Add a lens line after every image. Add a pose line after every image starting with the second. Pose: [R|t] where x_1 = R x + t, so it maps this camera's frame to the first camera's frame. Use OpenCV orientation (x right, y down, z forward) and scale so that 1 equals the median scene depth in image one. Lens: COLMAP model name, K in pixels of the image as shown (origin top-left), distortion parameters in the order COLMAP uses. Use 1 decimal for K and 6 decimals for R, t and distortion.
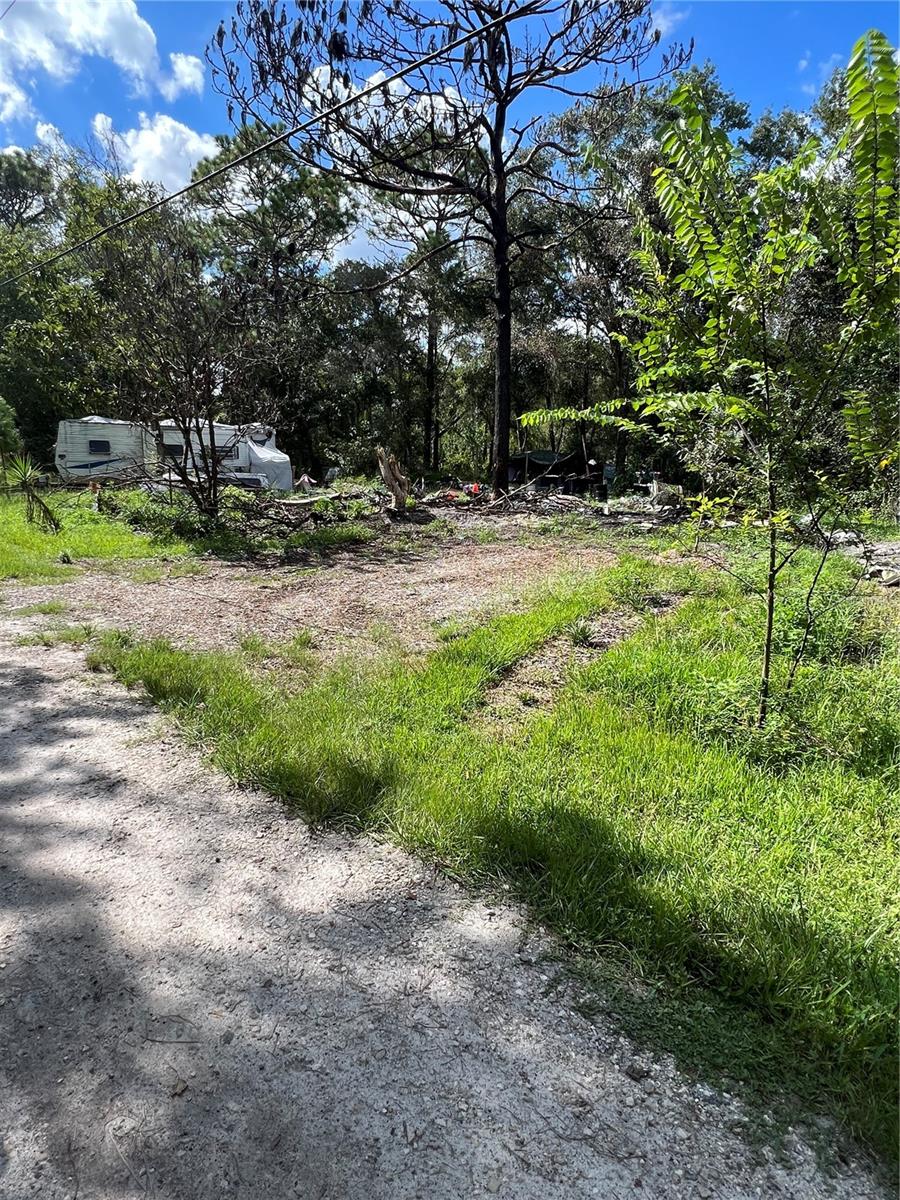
lens RADIAL K [[657.7, 0, 451.3], [0, 657.7, 602.3], [0, 0, 1]] dist [-0.005876, 0.001751]
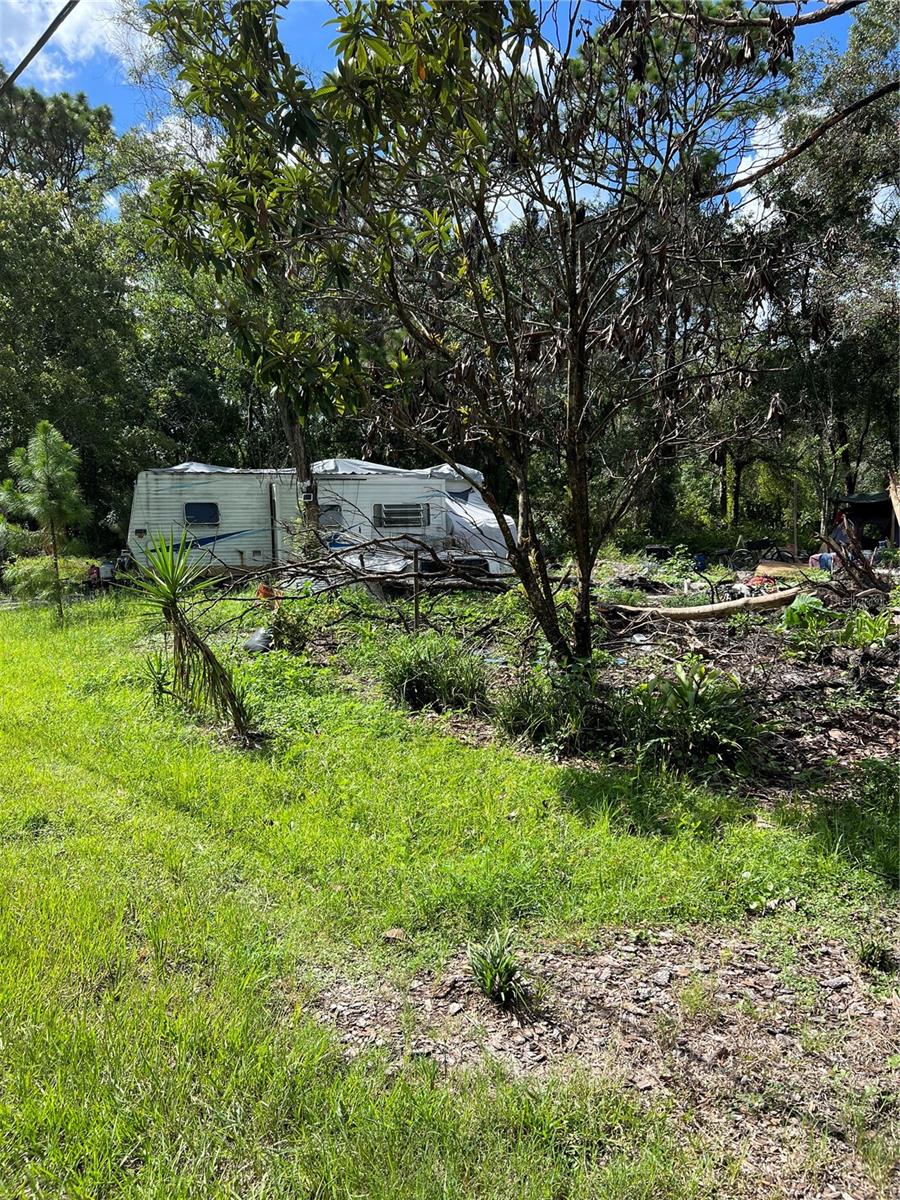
lens RADIAL K [[903.0, 0, 451.6], [0, 903.0, 596.7], [0, 0, 1]] dist [0.051082, -0.058574]
pose [[0.991181, -0.028102, -0.129504, -0.517970], [0.011601, 0.991905, -0.126447, -0.147076], [0.132010, 0.123830, 0.983483, 0.614164]]
